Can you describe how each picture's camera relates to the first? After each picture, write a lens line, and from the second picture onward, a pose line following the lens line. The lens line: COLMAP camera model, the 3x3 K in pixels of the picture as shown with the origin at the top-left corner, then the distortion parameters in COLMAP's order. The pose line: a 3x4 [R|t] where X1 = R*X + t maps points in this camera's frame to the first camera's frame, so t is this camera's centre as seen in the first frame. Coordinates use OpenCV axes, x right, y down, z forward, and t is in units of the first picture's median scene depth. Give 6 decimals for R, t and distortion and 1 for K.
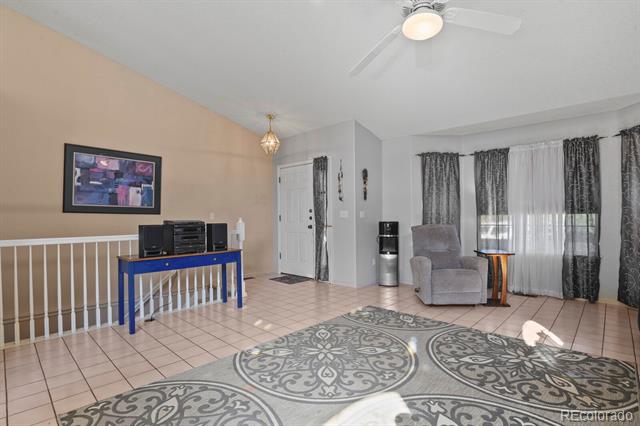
lens RADIAL K [[317.0, 0, 329.6], [0, 317.0, 216.1], [0, 0, 1]] dist [-0.027473, -0.000303]
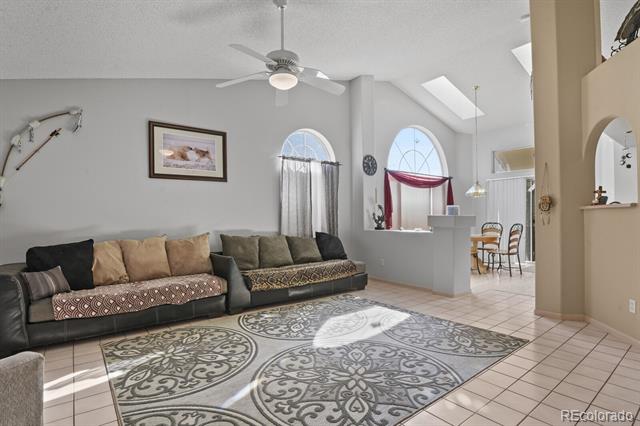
lens RADIAL K [[321.0, 0, 322.9], [0, 321.0, 215.5], [0, 0, 1]] dist [-0.029424, -0.000744]
pose [[-0.986718, 0.016601, 0.161594, -0.052472], [0.015227, 0.999837, -0.009736, 0.001085], [-0.161729, -0.007147, -0.986809, 1.399639]]
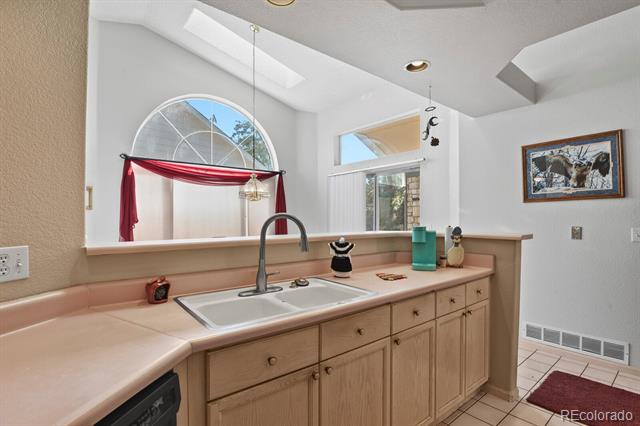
lens RADIAL K [[321.0, 0, 322.9], [0, 321.0, 215.5], [0, 0, 1]] dist [-0.029424, -0.000744]
pose [[-0.992450, 0.016043, 0.121597, -1.062142], [0.014667, 0.999818, -0.012200, -0.033762], [-0.121771, -0.010324, -0.992505, 0.542260]]
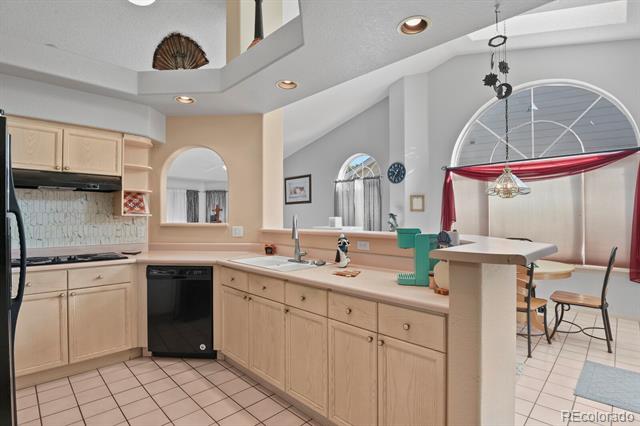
lens RADIAL K [[321.0, 0, 322.9], [0, 321.0, 215.5], [0, 0, 1]] dist [-0.029424, -0.000744]
pose [[0.040132, 0.018084, 0.999031, -1.772828], [-0.001120, 0.999836, -0.018054, -0.027812], [-0.999194, -0.000395, 0.040146, -0.064762]]
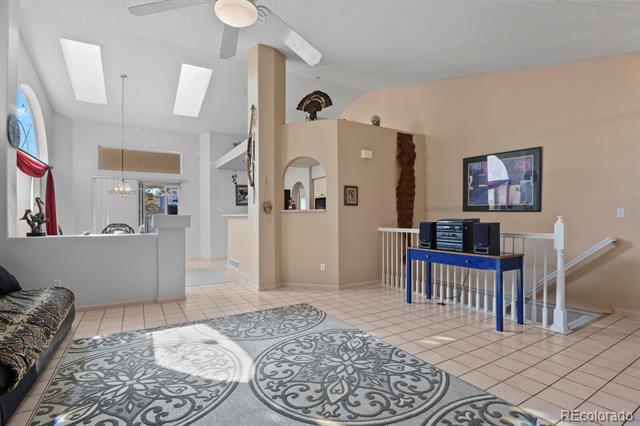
lens RADIAL K [[314.4, 0, 320.0], [0, 314.4, 213.0], [0, 0, 1]] dist [-0.024696, -0.000189]
pose [[-0.290592, -0.002755, -0.956843, 0.660733], [0.007728, 0.999956, -0.005226, -0.002140], [0.956816, -0.008913, -0.290558, 0.895128]]
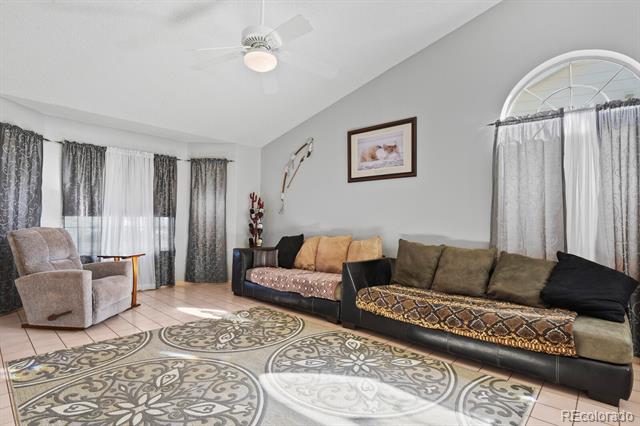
lens RADIAL K [[321.0, 0, 322.9], [0, 321.0, 215.5], [0, 0, 1]] dist [-0.029424, -0.000744]
pose [[-0.015147, 0.022802, 0.999625, -0.546250], [-0.015730, 0.999611, -0.023040, 0.007026], [-0.999762, -0.016073, -0.014783, 0.460208]]
